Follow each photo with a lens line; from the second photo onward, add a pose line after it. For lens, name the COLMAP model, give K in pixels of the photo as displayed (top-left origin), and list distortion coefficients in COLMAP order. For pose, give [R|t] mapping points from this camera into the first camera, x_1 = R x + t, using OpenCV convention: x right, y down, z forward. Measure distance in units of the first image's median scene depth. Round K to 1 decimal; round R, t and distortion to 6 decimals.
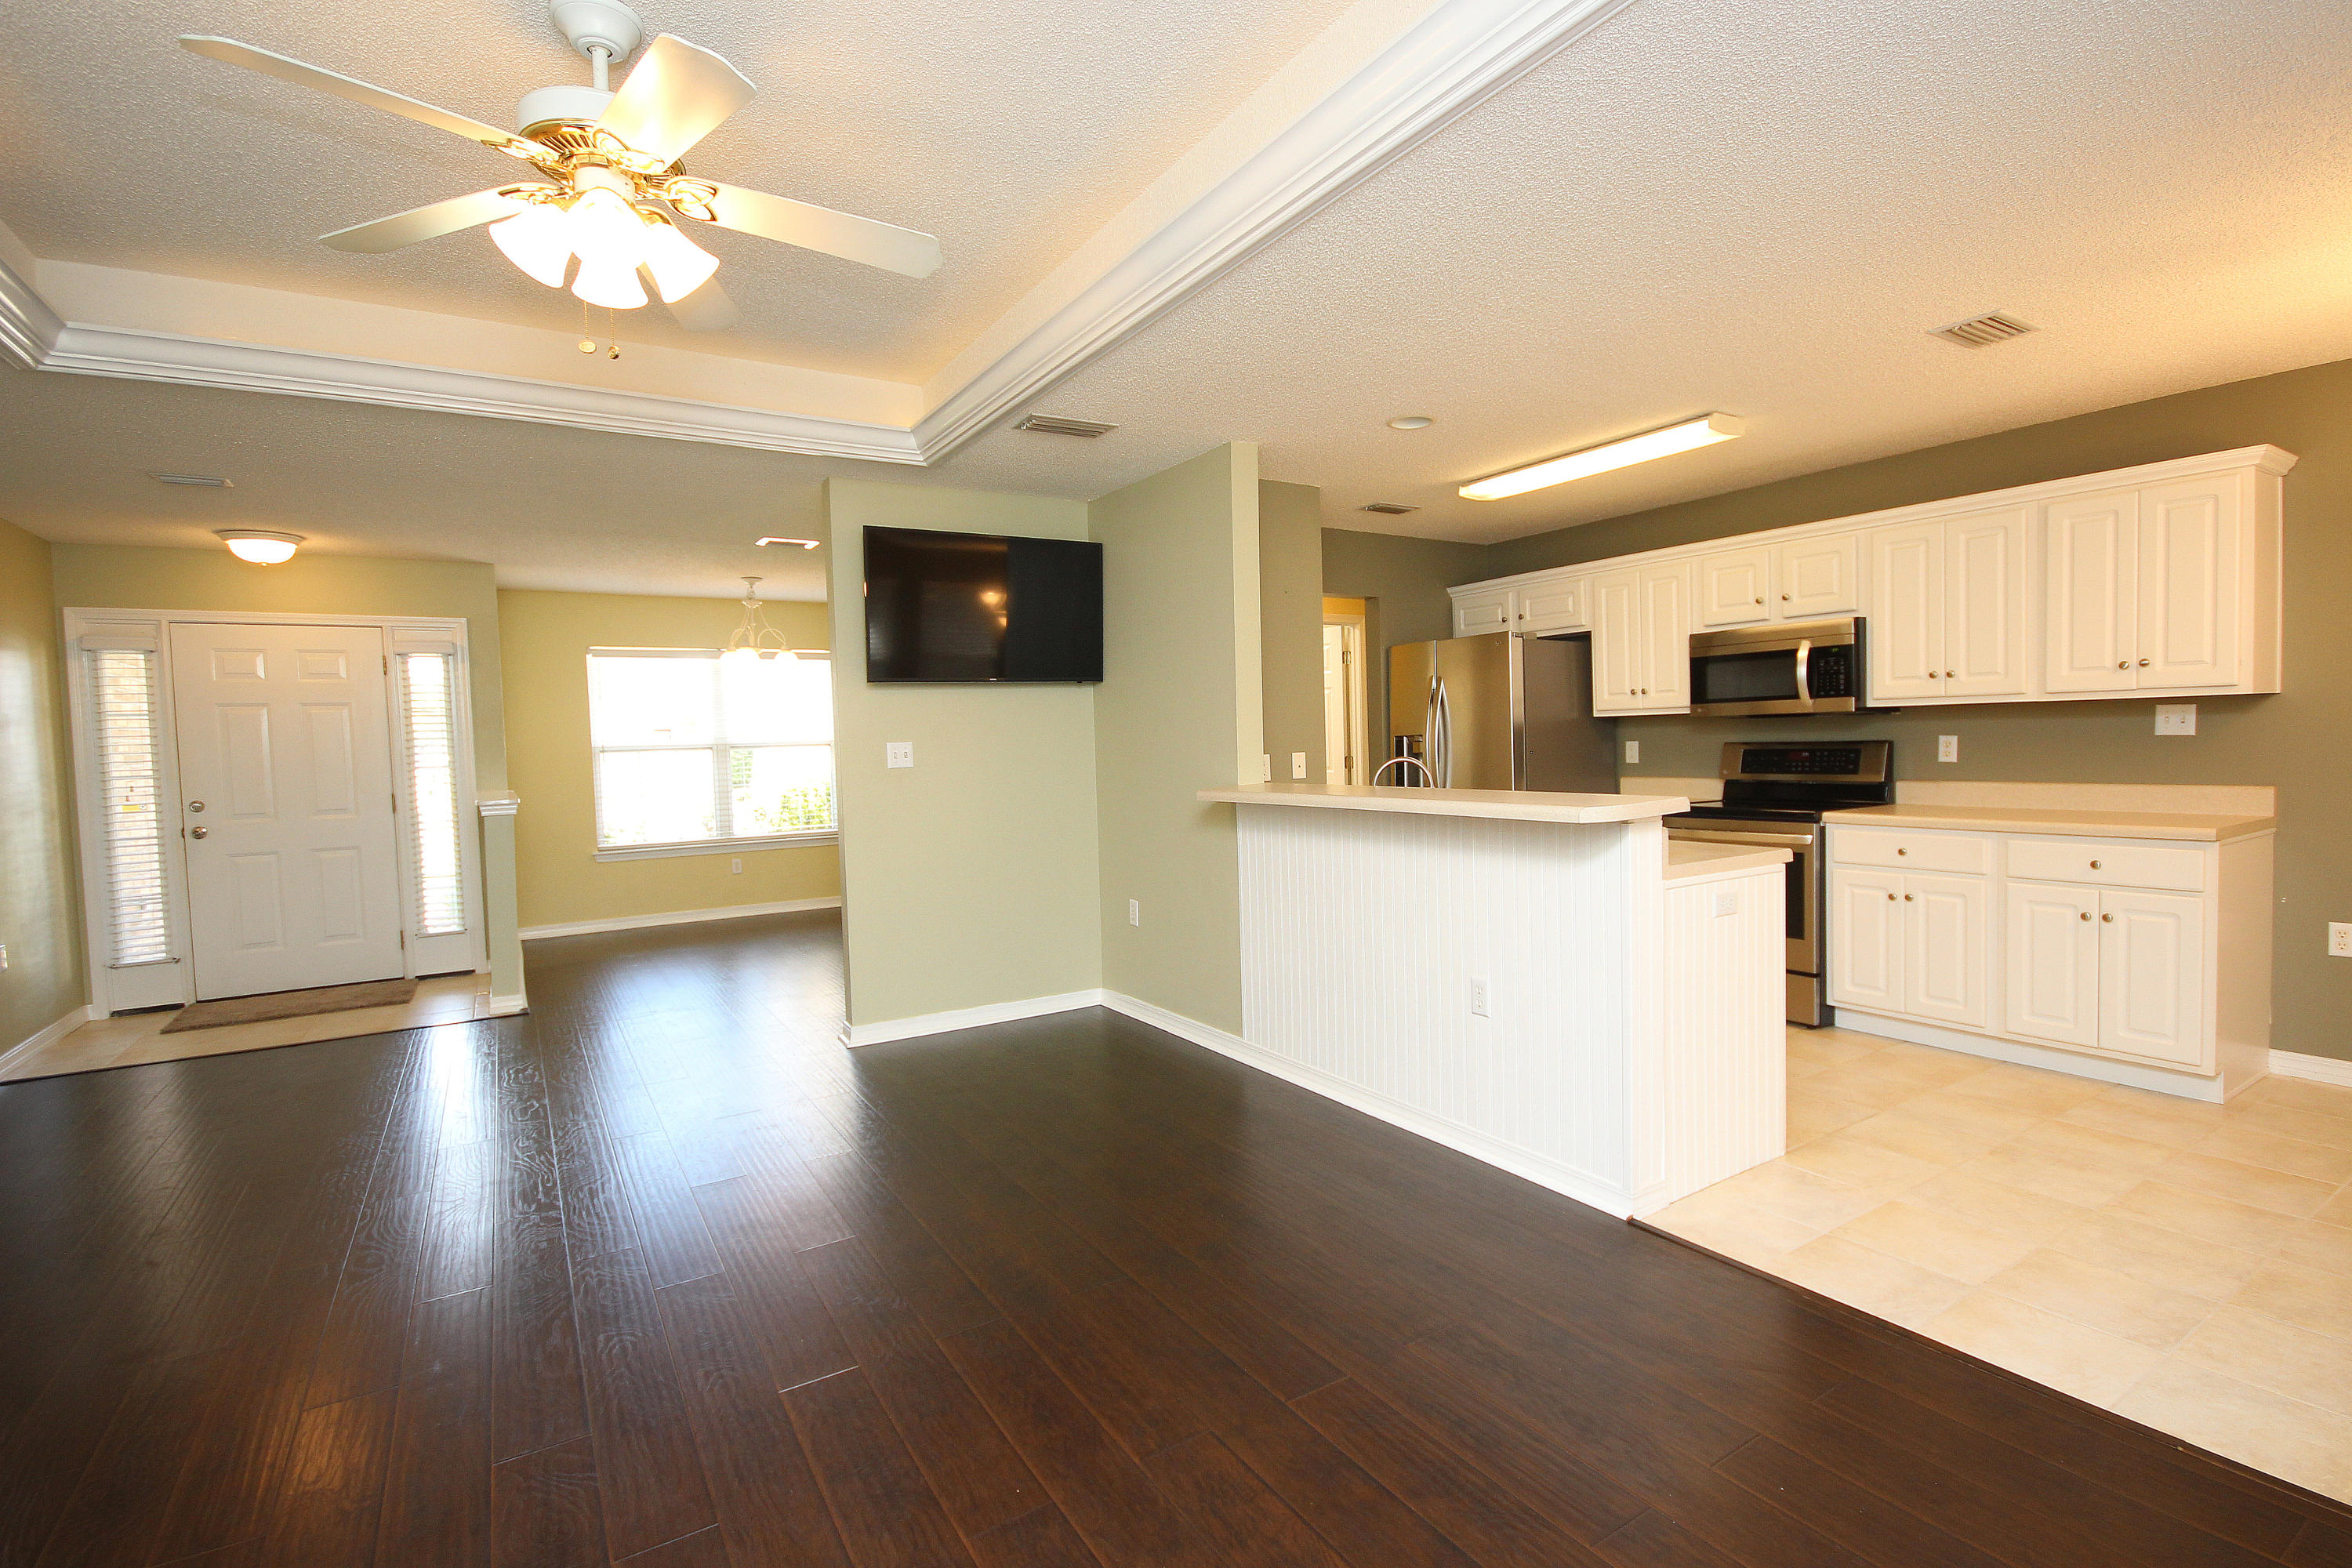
lens RADIAL K [[1084.8, 0, 1192.9], [0, 1084.8, 781.7], [0, 0, 1]] dist [0.002061, -0.007432]
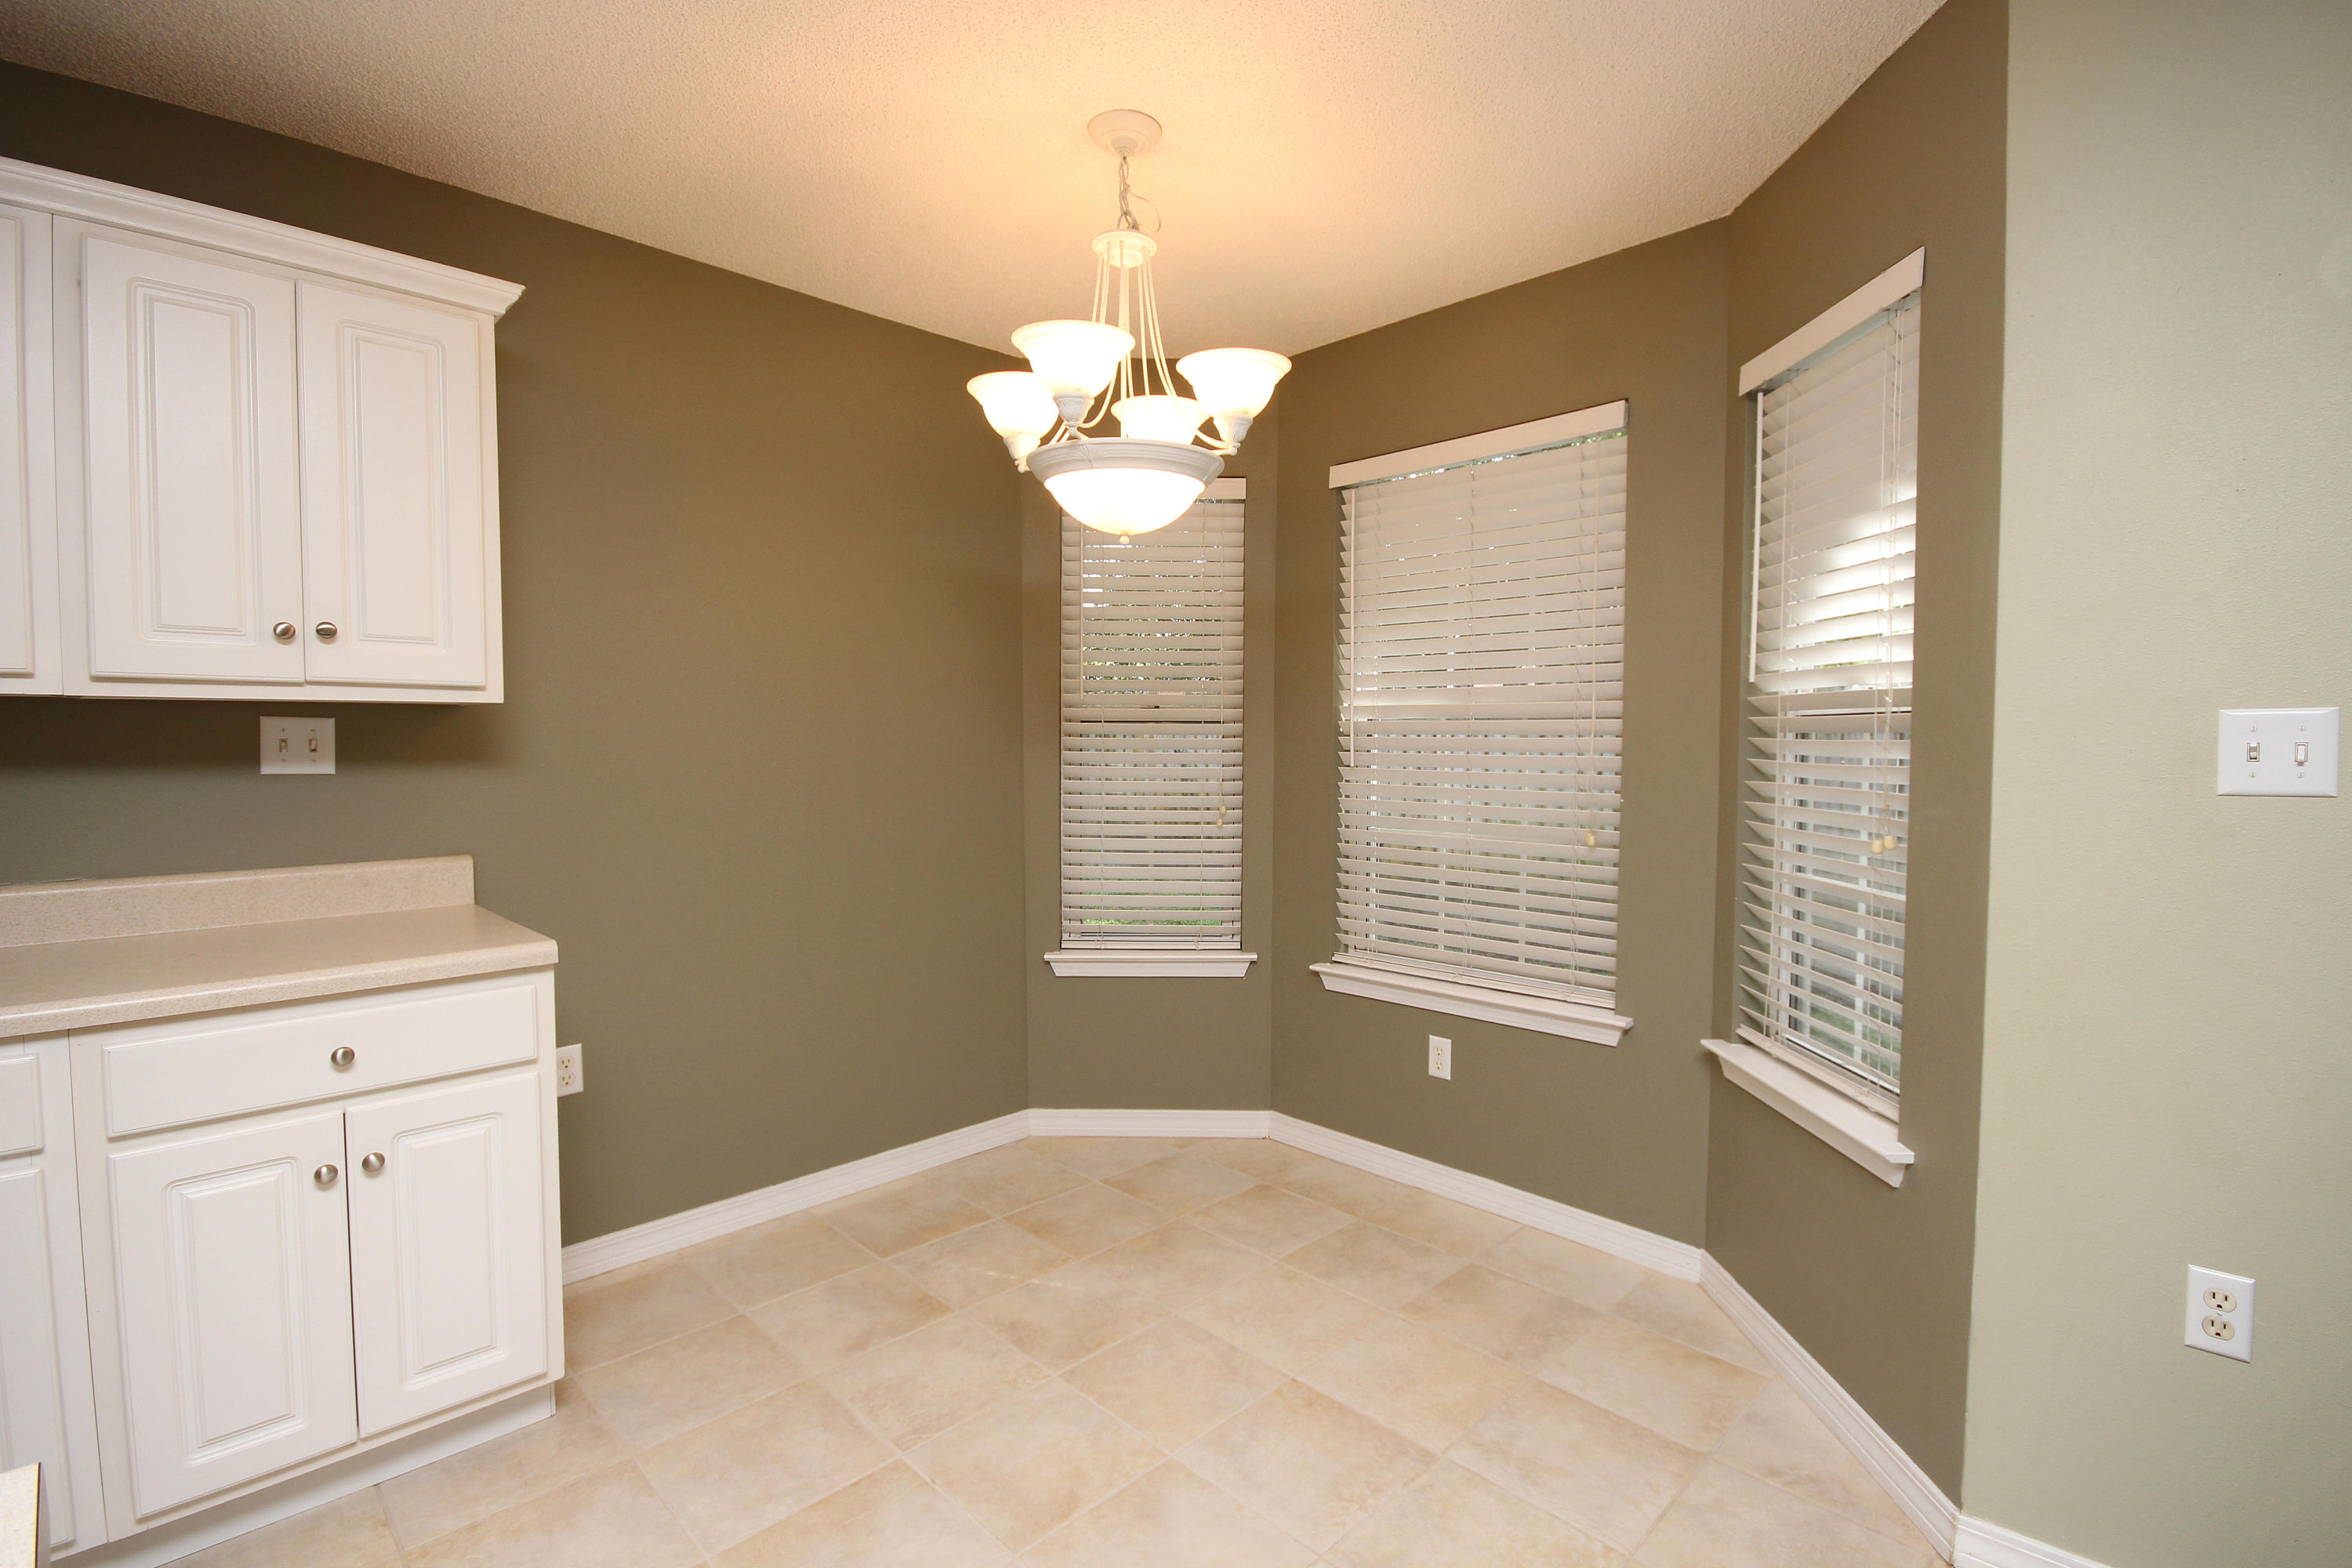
lens RADIAL K [[1084.8, 0, 1194.8], [0, 1084.8, 788.3], [0, 0, 1]] dist [0.002061, -0.007432]
pose [[-0.226046, -0.019068, 0.973930, 0.222893], [0.044606, 0.998557, 0.029903, -0.025251], [-0.973095, 0.050202, -0.224870, 0.543833]]
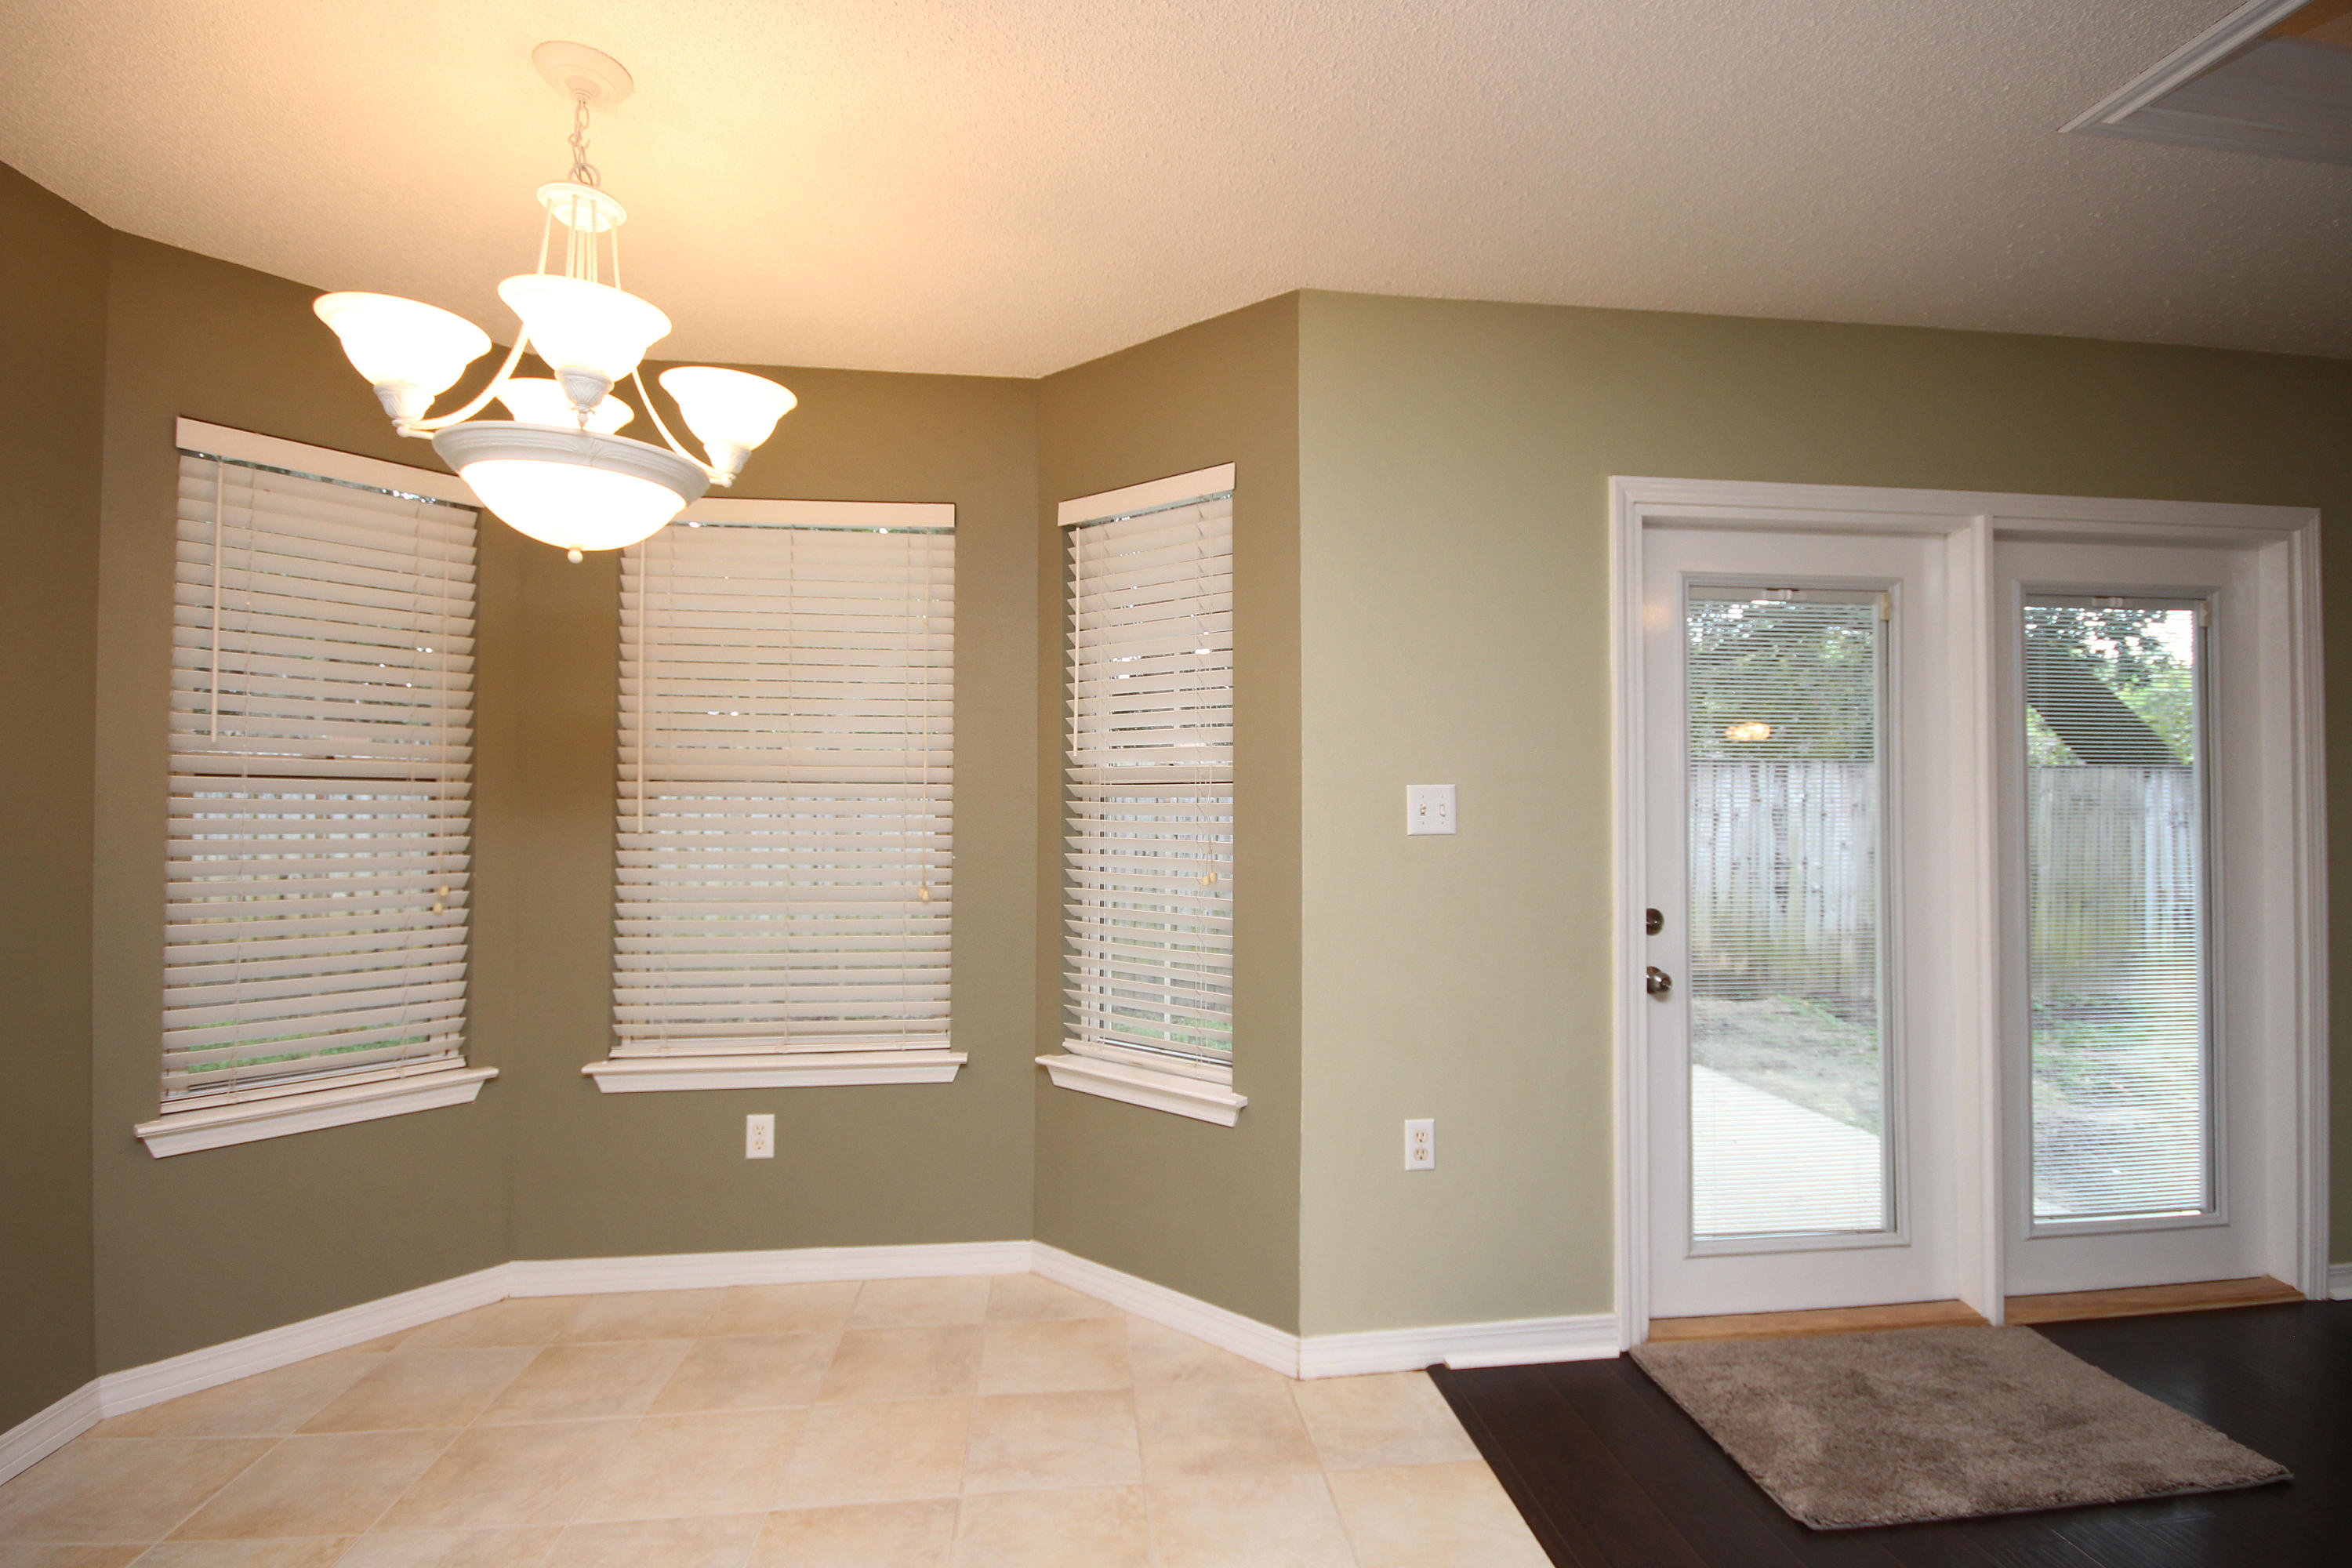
lens RADIAL K [[1084.8, 0, 1189.5], [0, 1084.8, 787.8], [0, 0, 1]] dist [0.002061, -0.007432]
pose [[-0.904958, 0.030895, 0.424378, 0.321382], [0.037805, 0.999254, 0.007871, -0.031657], [-0.423818, 0.023167, -0.905451, 0.699756]]
